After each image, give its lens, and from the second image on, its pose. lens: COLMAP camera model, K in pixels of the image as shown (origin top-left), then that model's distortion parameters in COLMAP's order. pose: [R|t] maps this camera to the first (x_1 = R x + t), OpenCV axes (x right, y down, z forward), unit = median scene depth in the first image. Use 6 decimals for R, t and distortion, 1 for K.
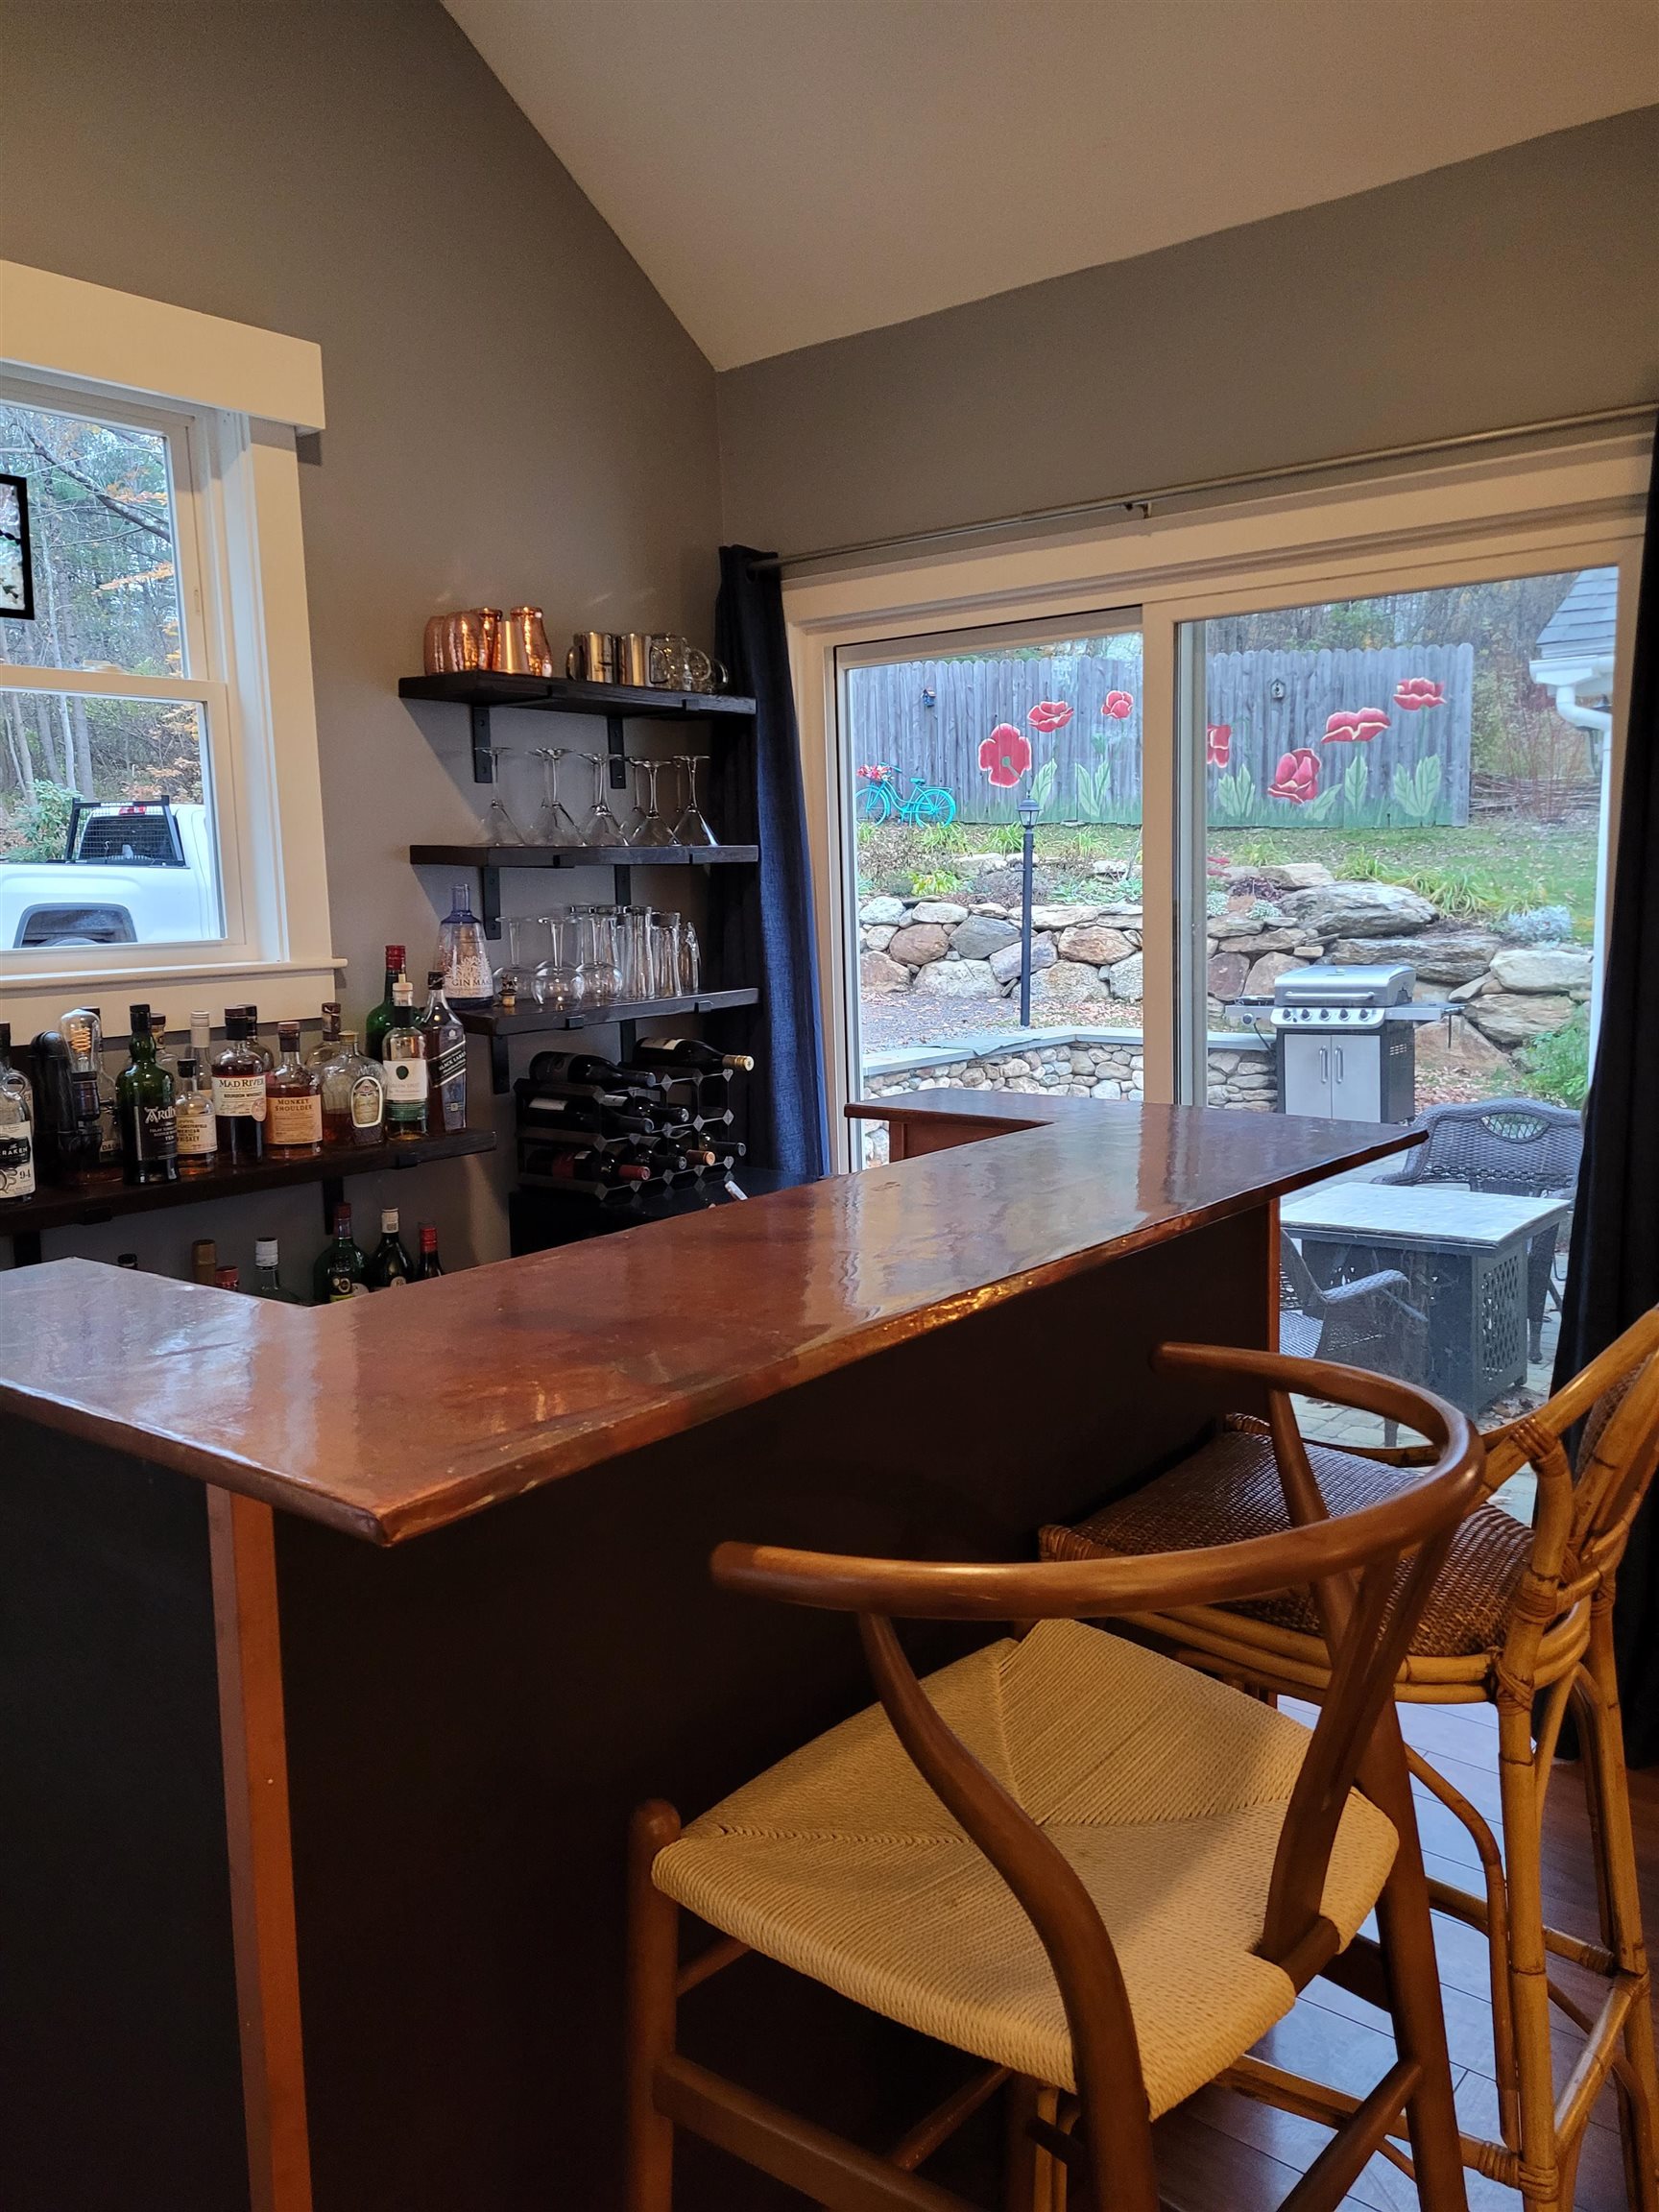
lens RADIAL K [[1717.8, 0, 840.5], [0, 1717.8, 1109.6], [0, 0, 1]] dist [0.045625, -0.038078]
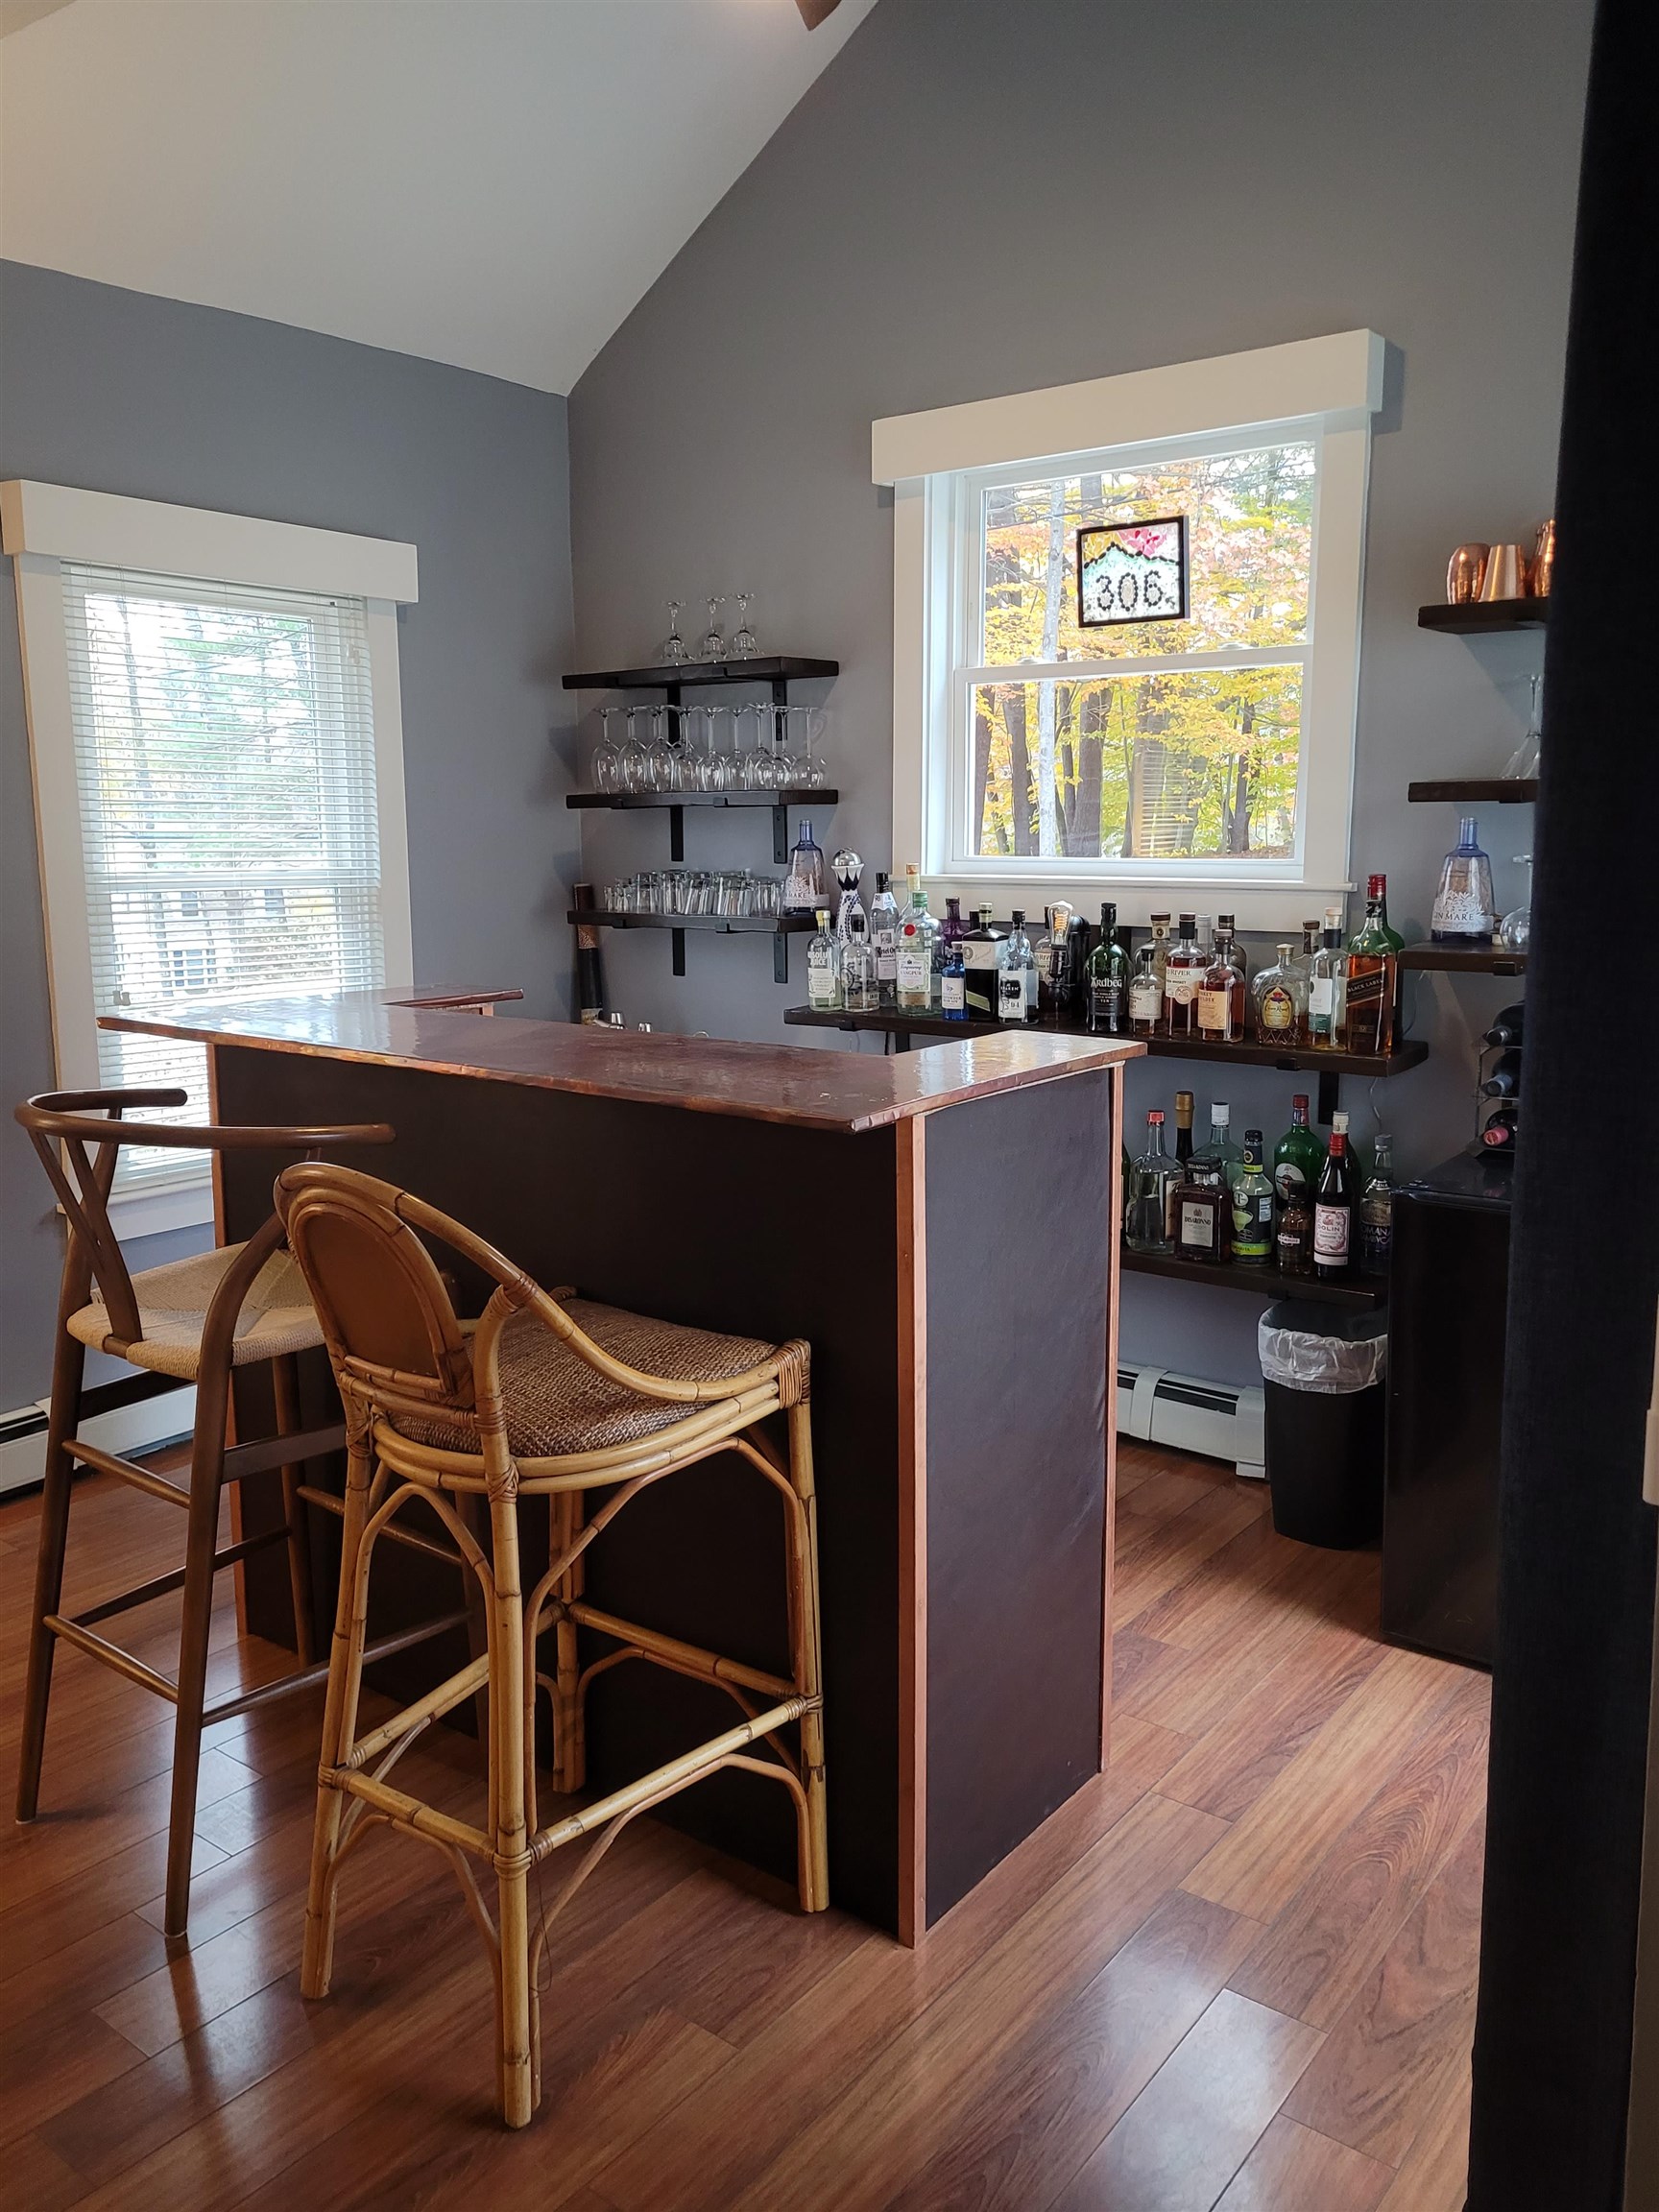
lens RADIAL K [[1717.8, 0, 815.8], [0, 1717.8, 1105.3], [0, 0, 1]] dist [0.045625, -0.038078]
pose [[0.003831, 0.183367, -0.983037, 0.819888], [-0.125630, 0.975344, 0.181442, -0.104014], [0.992070, 0.122804, 0.026773, 0.631334]]
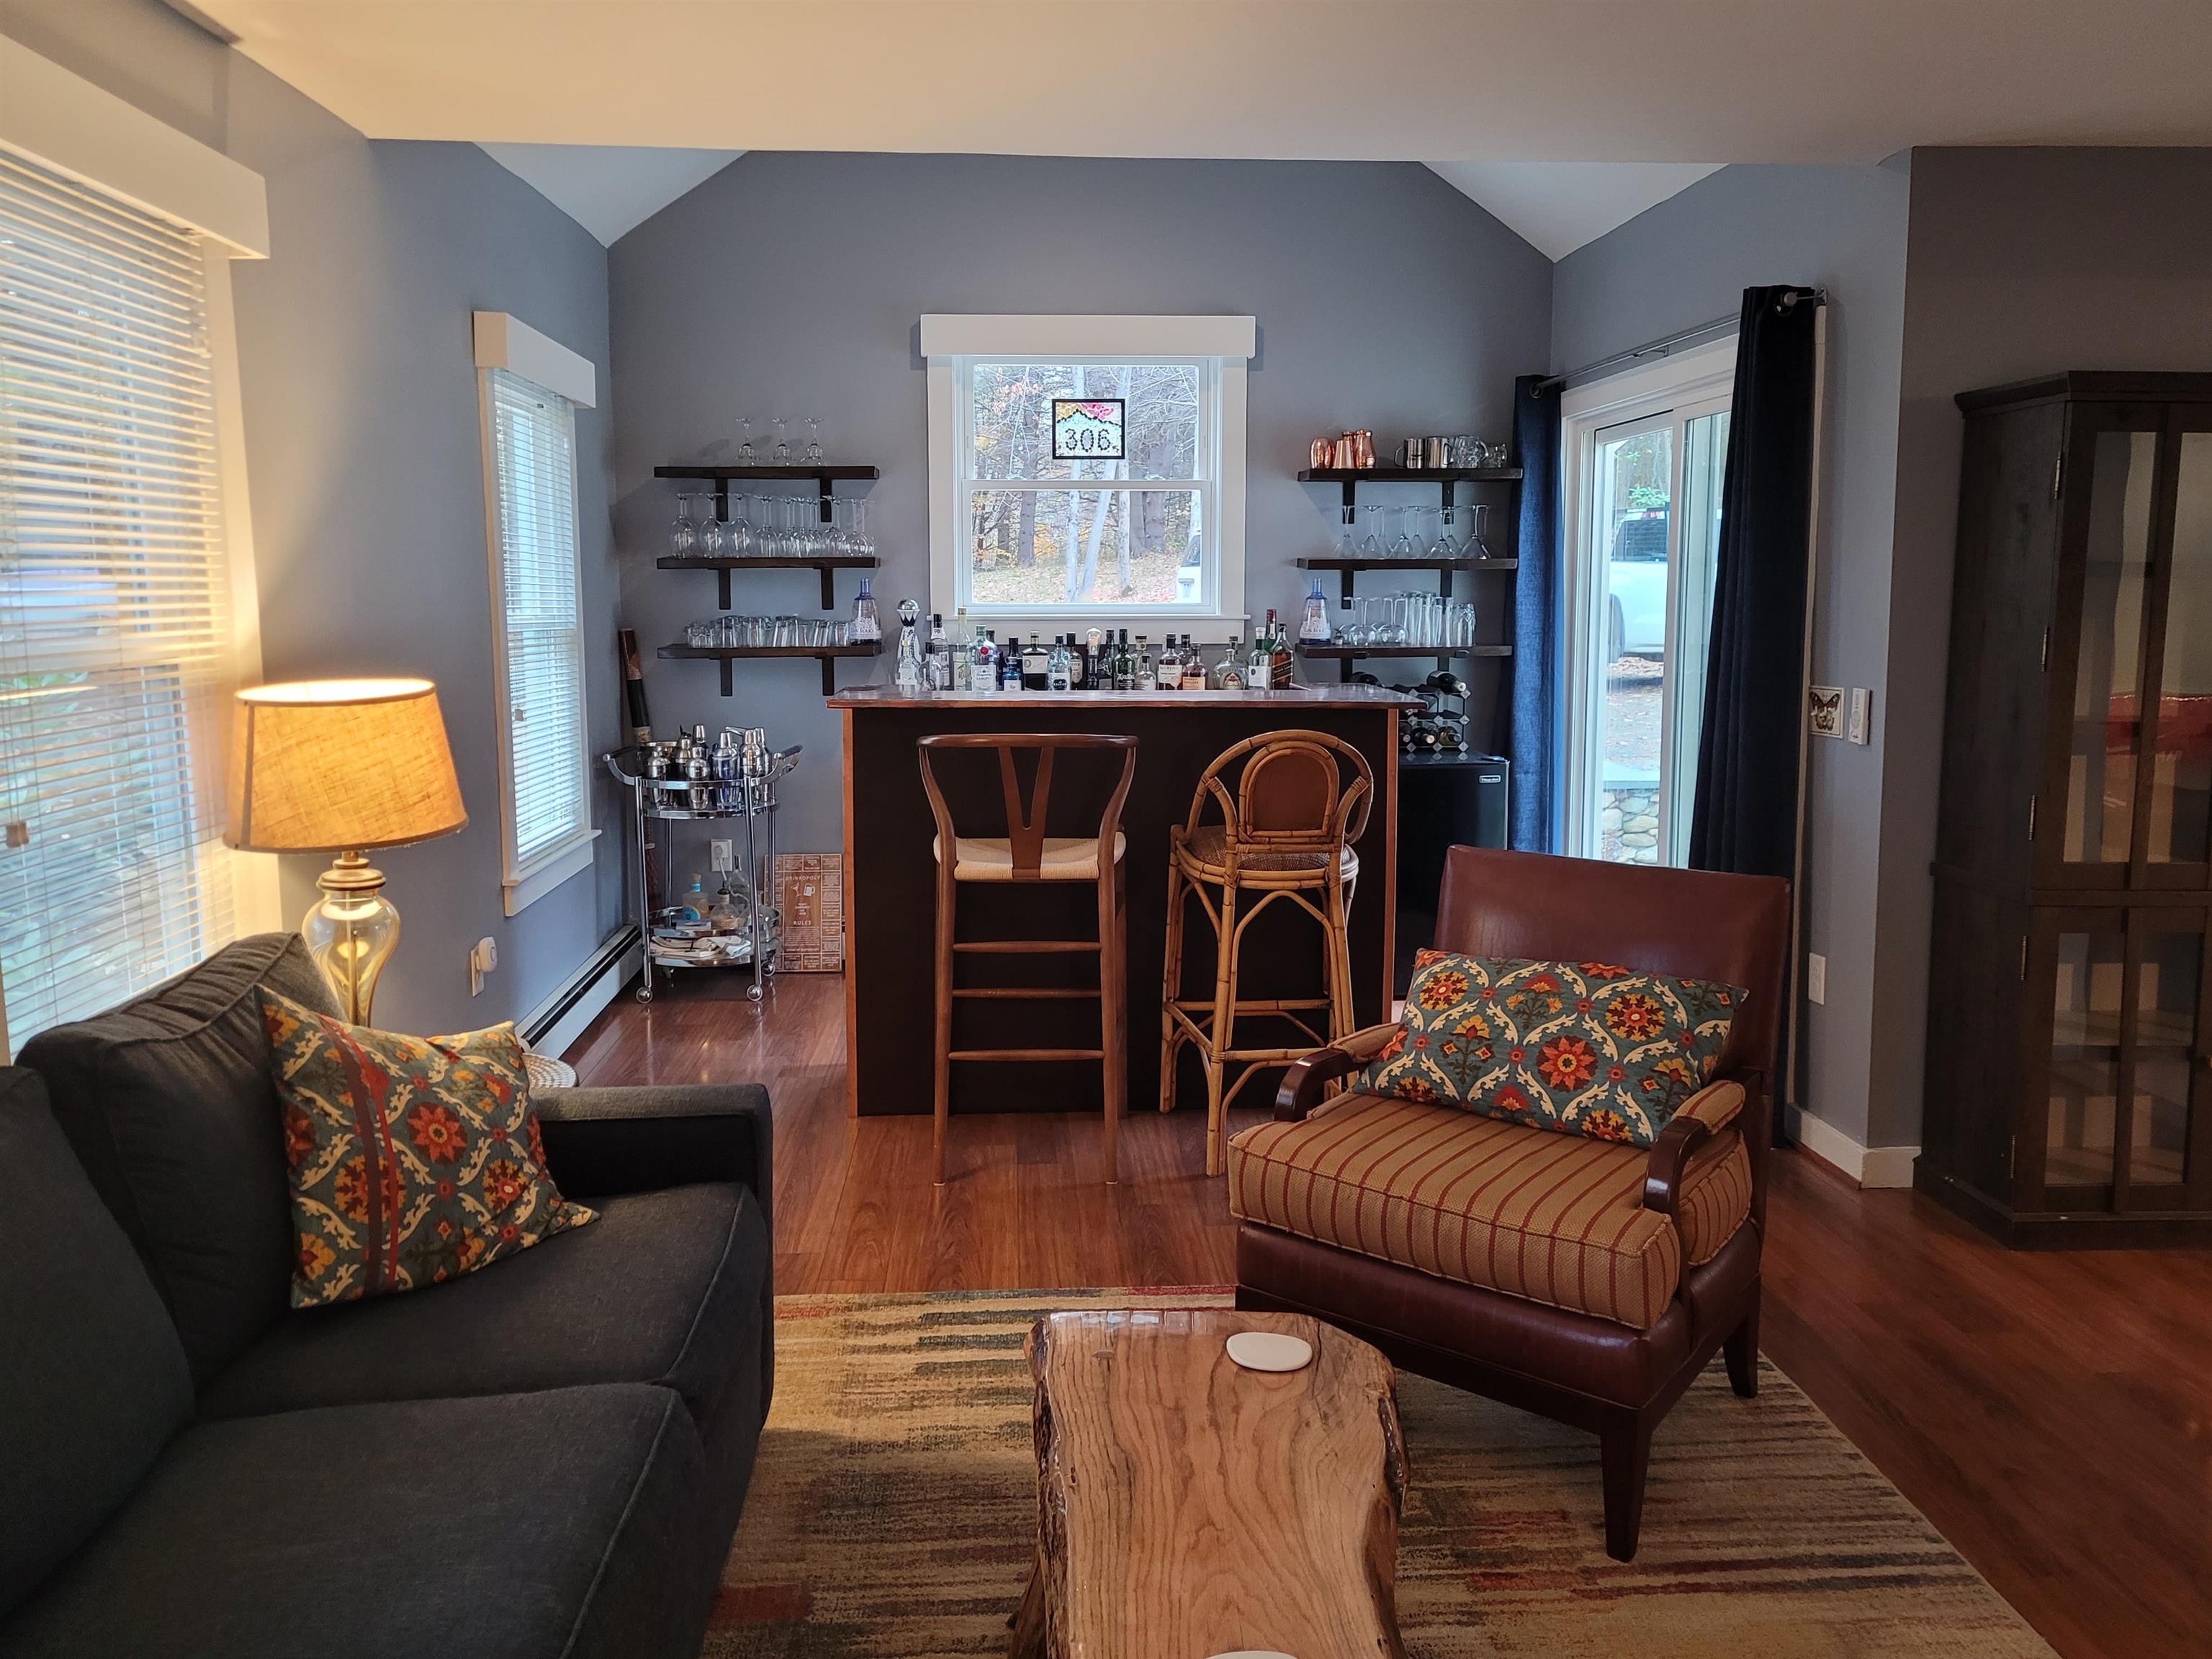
lens RADIAL K [[1717.8, 0, 1117.8], [0, 1717.8, 826.1], [0, 0, 1]] dist [0.045625, -0.038078]
pose [[0.666851, 0.118955, -0.735635, 1.089916], [-0.107108, 0.992227, 0.063353, 0.045991], [0.737453, 0.036546, 0.674409, -0.445739]]
